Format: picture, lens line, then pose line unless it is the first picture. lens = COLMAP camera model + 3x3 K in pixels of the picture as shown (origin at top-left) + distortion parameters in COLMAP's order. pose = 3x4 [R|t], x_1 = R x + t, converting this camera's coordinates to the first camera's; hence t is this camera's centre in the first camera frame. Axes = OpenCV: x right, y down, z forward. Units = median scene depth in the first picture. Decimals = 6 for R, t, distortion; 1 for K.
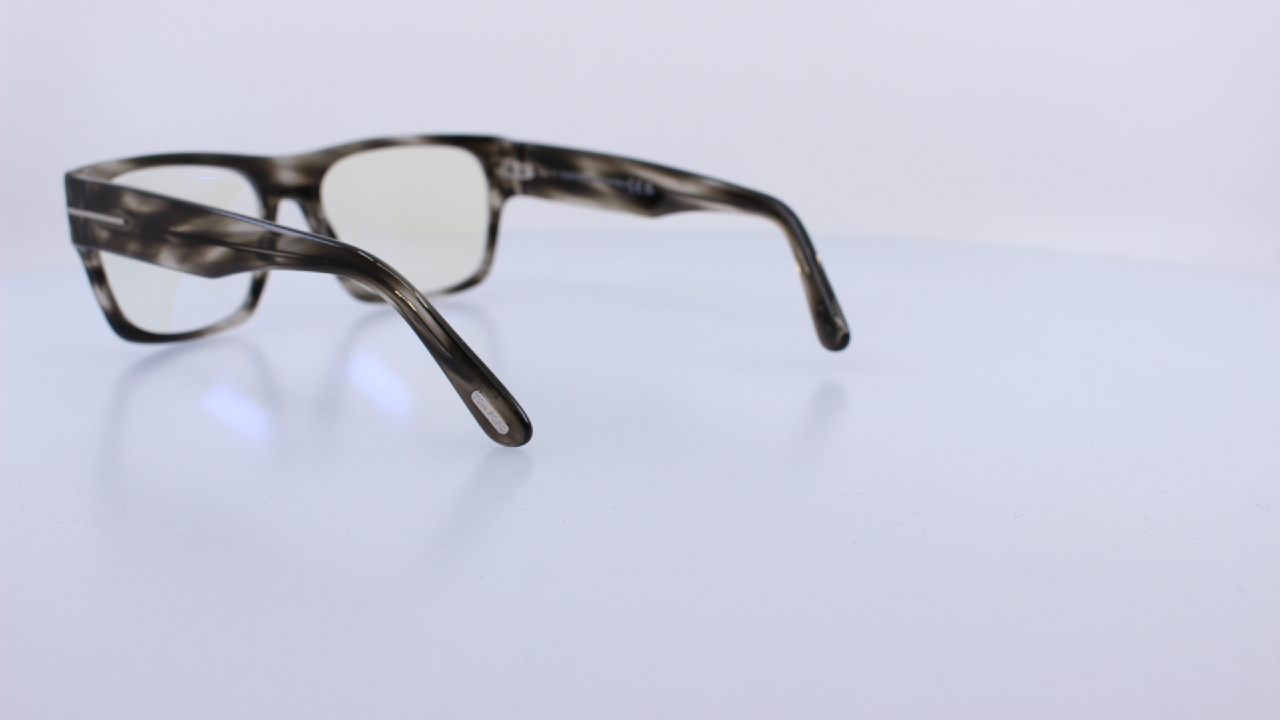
lens RADIAL K [[1786.2, 0, 640.0], [0, 1786.2, 360.0], [0, 0, 1]] dist [-0.005009, -0.008302]
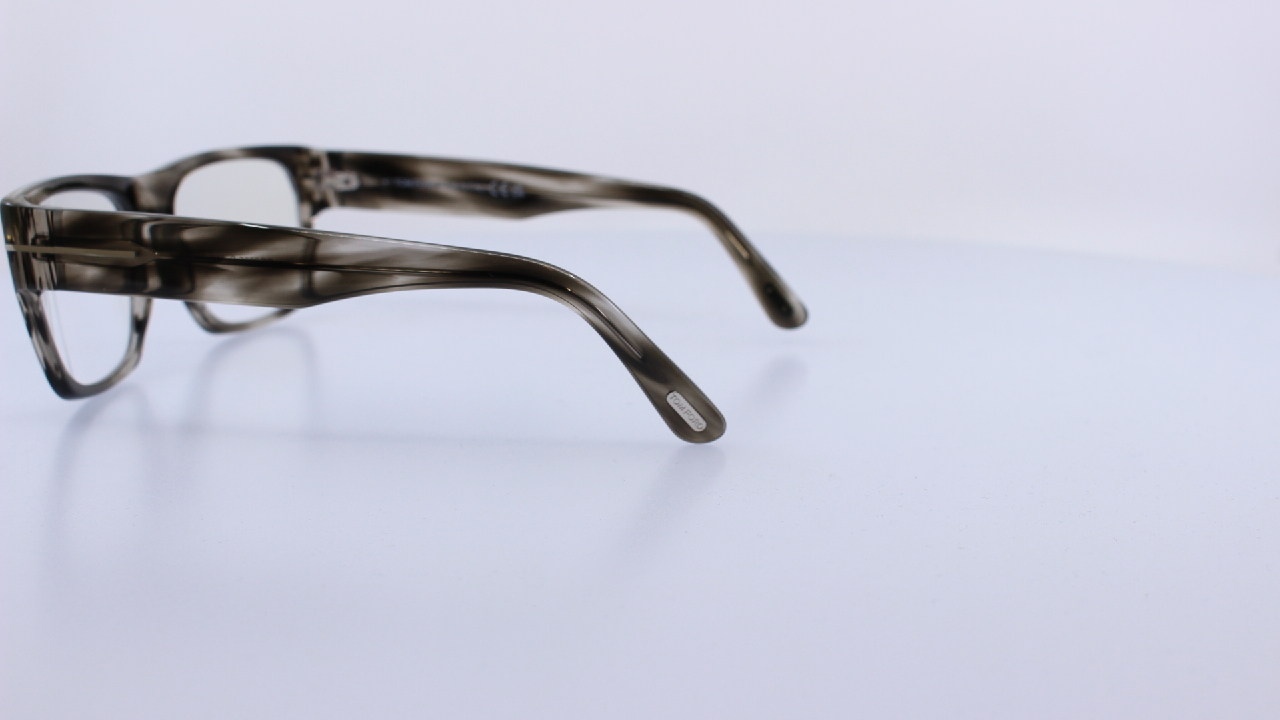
lens RADIAL K [[1743.4, 0, 640.0], [0, 1743.4, 360.0], [0, 0, 1]] dist [0.000618, 0.041945]
pose [[0.864283, -0.101040, 0.492753, -0.432170], [0.101822, 0.994480, 0.025326, -0.019730], [-0.492592, 0.028284, 0.869801, 0.123093]]
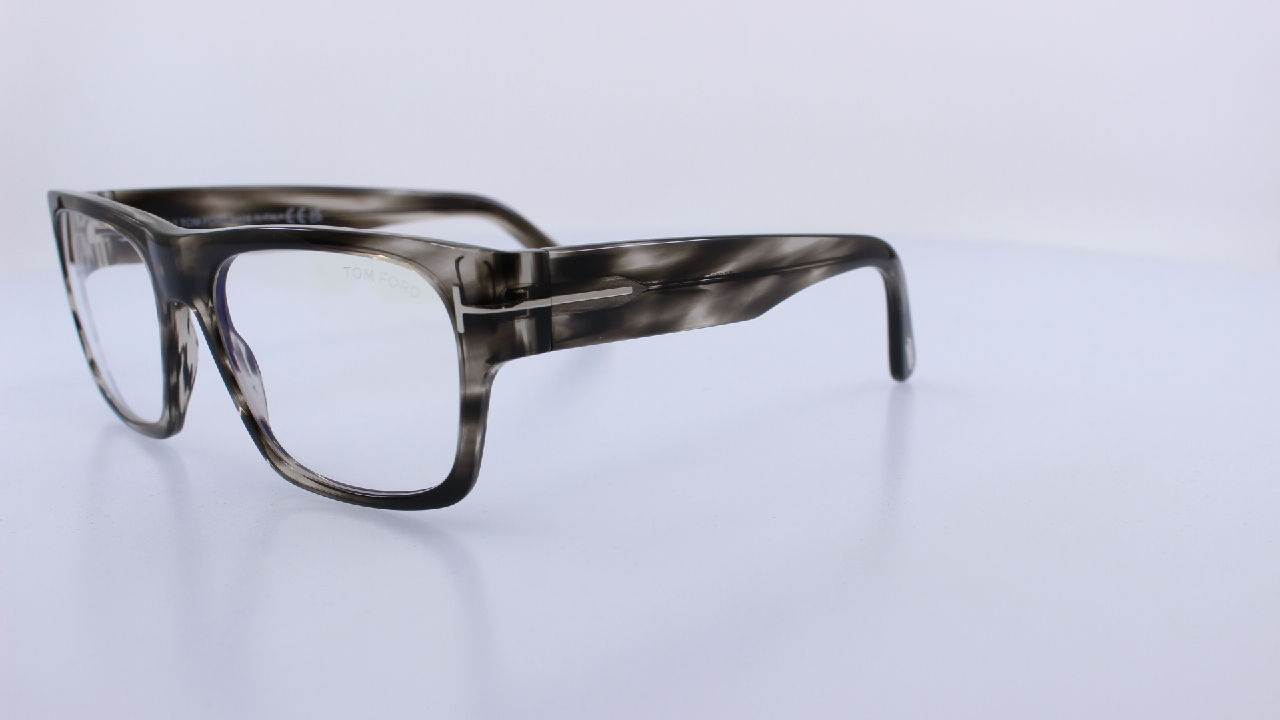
lens RADIAL K [[1743.4, 0, 640.0], [0, 1743.4, 360.0], [0, 0, 1]] dist [0.000618, 0.041945]
pose [[-0.020589, -0.193006, 0.980981, -0.871752], [0.205962, 0.959325, 0.193068, -0.163212], [-0.978343, 0.206020, 0.020000, 0.852698]]
